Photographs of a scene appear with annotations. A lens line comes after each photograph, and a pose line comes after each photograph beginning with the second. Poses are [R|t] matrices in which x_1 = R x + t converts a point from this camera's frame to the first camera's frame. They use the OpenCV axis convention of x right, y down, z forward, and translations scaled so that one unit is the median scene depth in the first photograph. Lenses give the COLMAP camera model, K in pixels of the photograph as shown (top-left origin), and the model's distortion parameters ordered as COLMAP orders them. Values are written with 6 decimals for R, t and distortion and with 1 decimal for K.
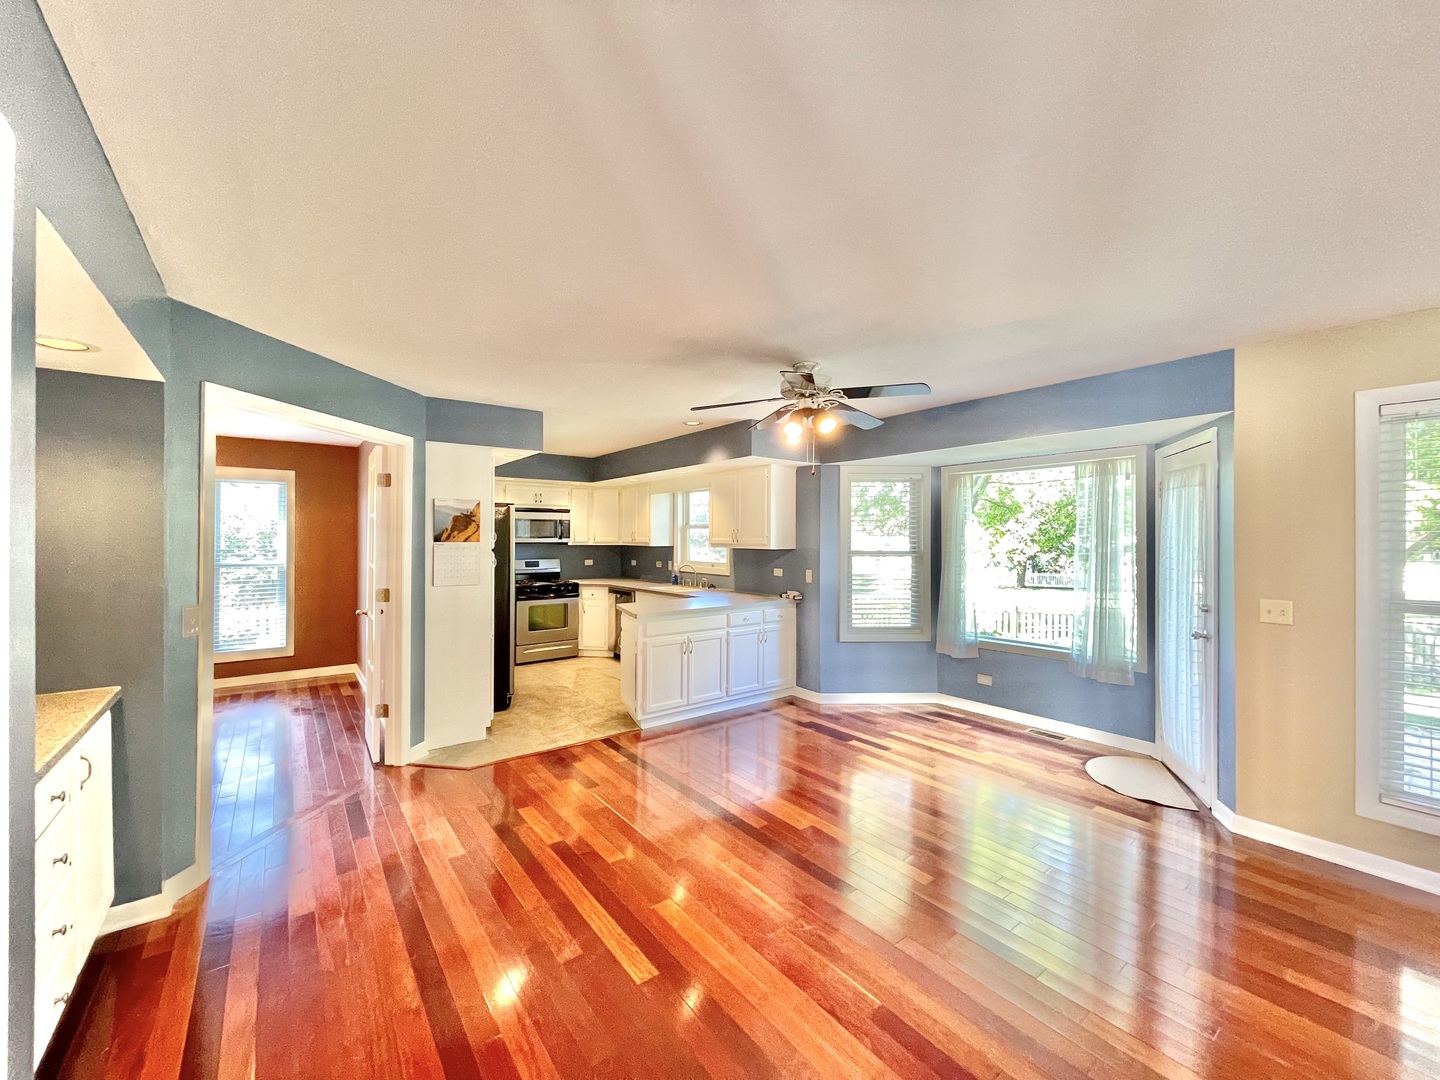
lens RADIAL K [[569.8, 0, 720.0], [0, 569.8, 540.0], [0, 0, 1]] dist [0.000150, -0.000014]
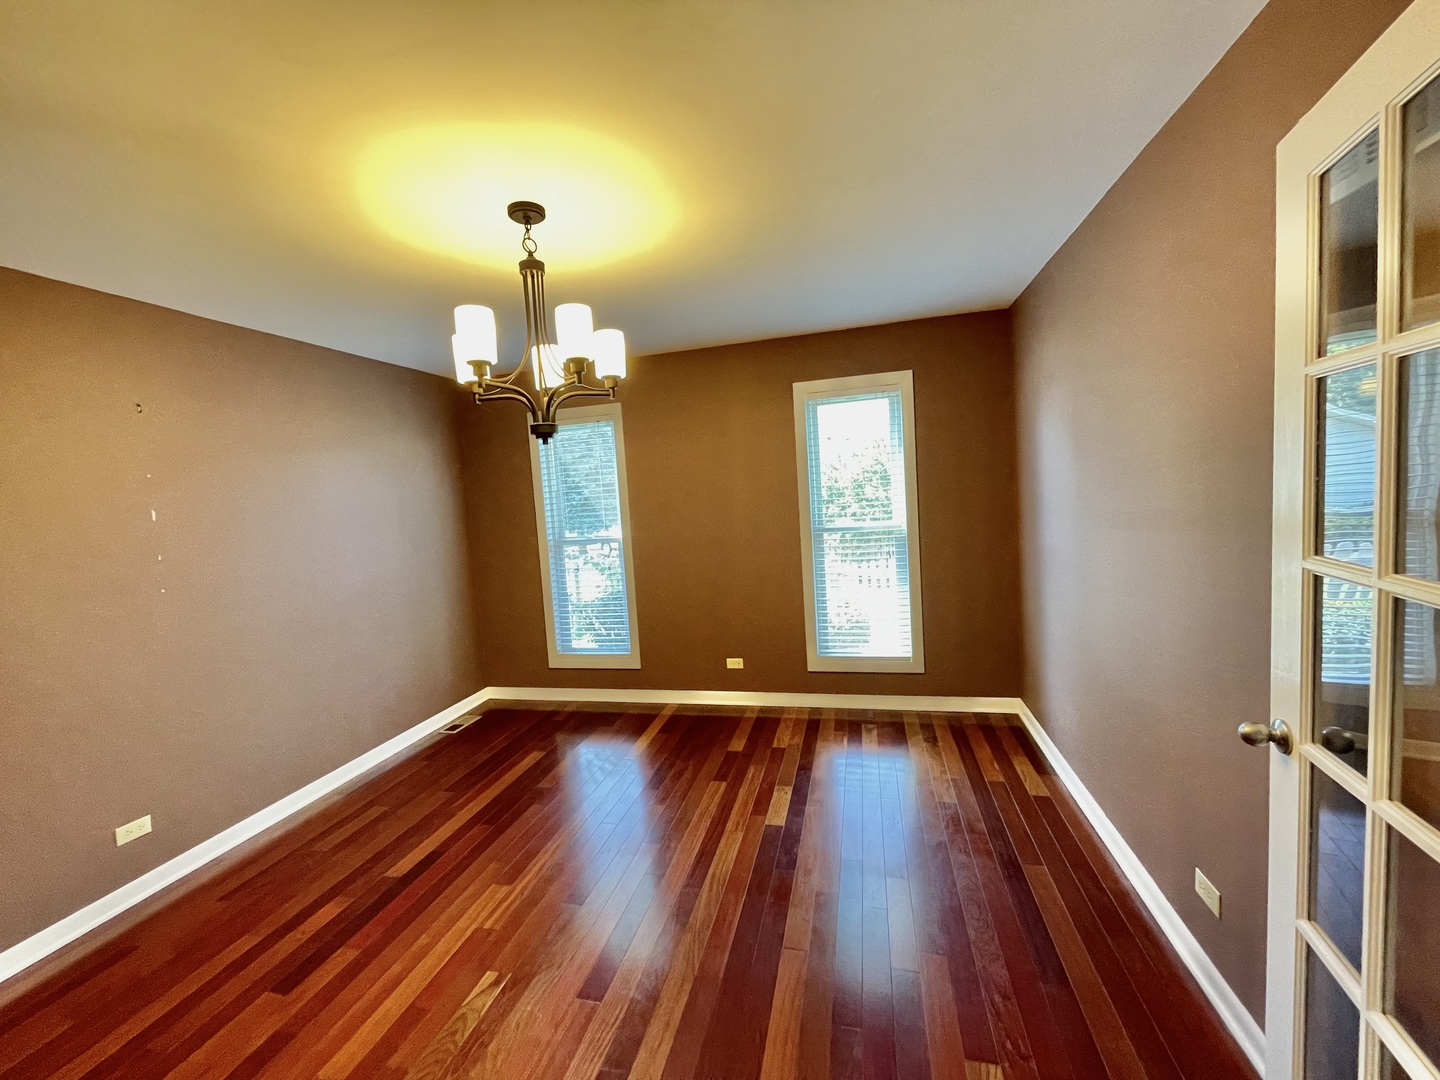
lens RADIAL K [[580.0, 0, 713.8], [0, 580.0, 536.4], [0, 0, 1]] dist [-0.001327, 0.000225]
pose [[0.614658, 0.016112, -0.788629, -0.386029], [0.060223, 0.995915, 0.067285, 0.001529], [0.786492, -0.088851, 0.611176, 0.441375]]
